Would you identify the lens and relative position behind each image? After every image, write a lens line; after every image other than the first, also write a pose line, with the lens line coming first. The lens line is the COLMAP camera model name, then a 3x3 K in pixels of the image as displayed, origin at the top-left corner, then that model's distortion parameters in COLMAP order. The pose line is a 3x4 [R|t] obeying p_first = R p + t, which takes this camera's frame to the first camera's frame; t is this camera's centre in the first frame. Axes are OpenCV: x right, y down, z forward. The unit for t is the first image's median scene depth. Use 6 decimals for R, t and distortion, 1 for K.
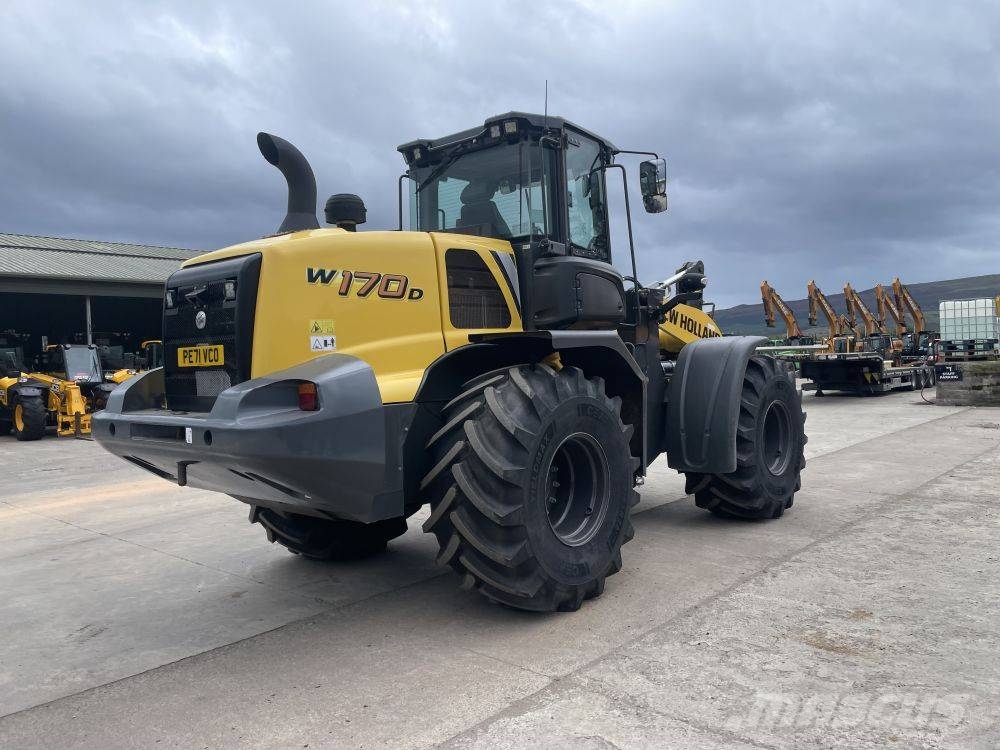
lens RADIAL K [[756.4, 0, 506.2], [0, 756.4, 369.4], [0, 0, 1]] dist [0.089343, -0.117826]
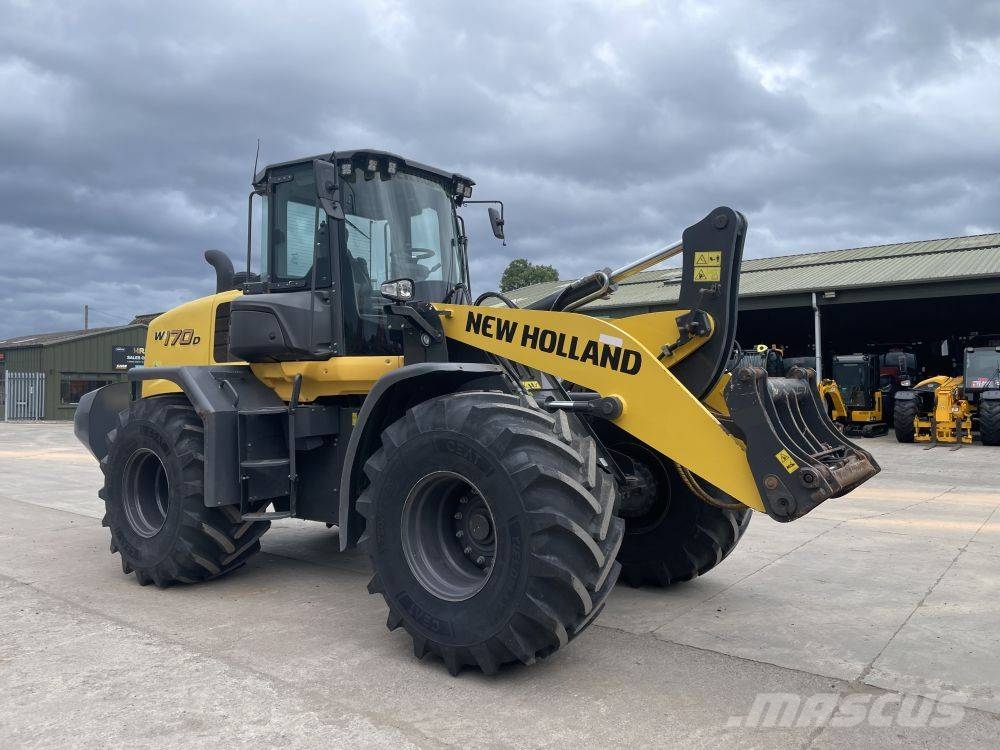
lens RADIAL K [[756.4, 0, 506.2], [0, 756.4, 369.4], [0, 0, 1]] dist [0.089343, -0.117826]
pose [[0.072045, 0.017121, -0.997254, 1.317958], [-0.006792, 0.999838, 0.016675, -0.068205], [0.997378, 0.005572, 0.072149, 1.406799]]
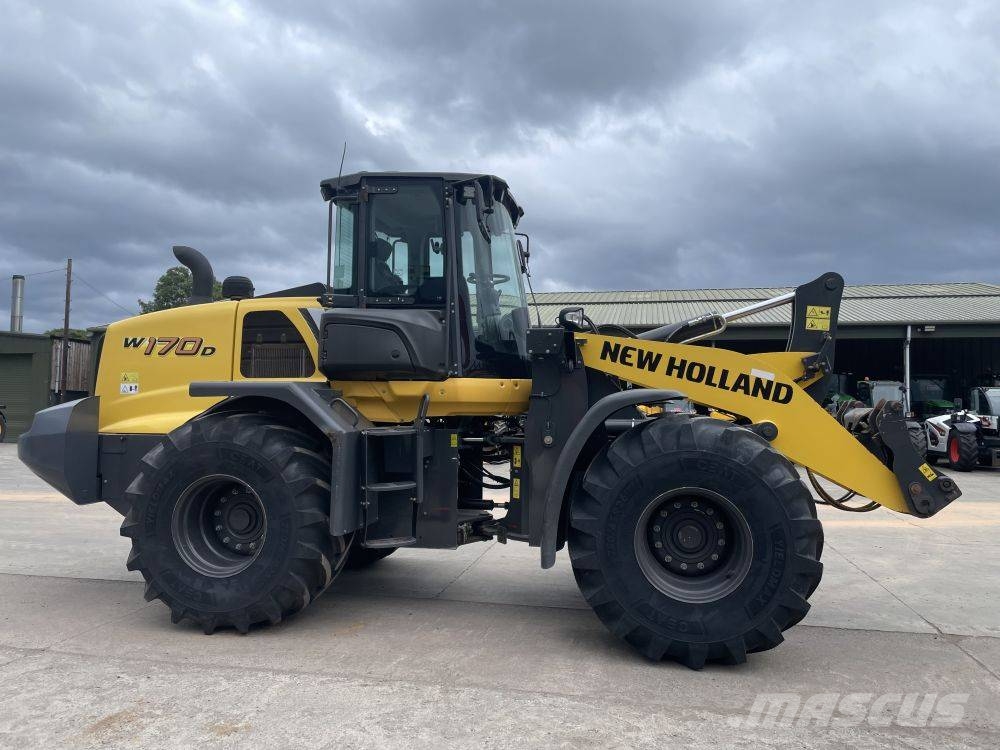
lens RADIAL K [[761.6, 0, 495.4], [0, 761.6, 377.2], [0, 0, 1]] dist [0.090248, -0.114456]
pose [[0.504686, 0.010049, -0.863244, 1.176624], [-0.040494, 0.999107, -0.012044, -0.056164], [0.862353, 0.041034, 0.504643, 0.722096]]
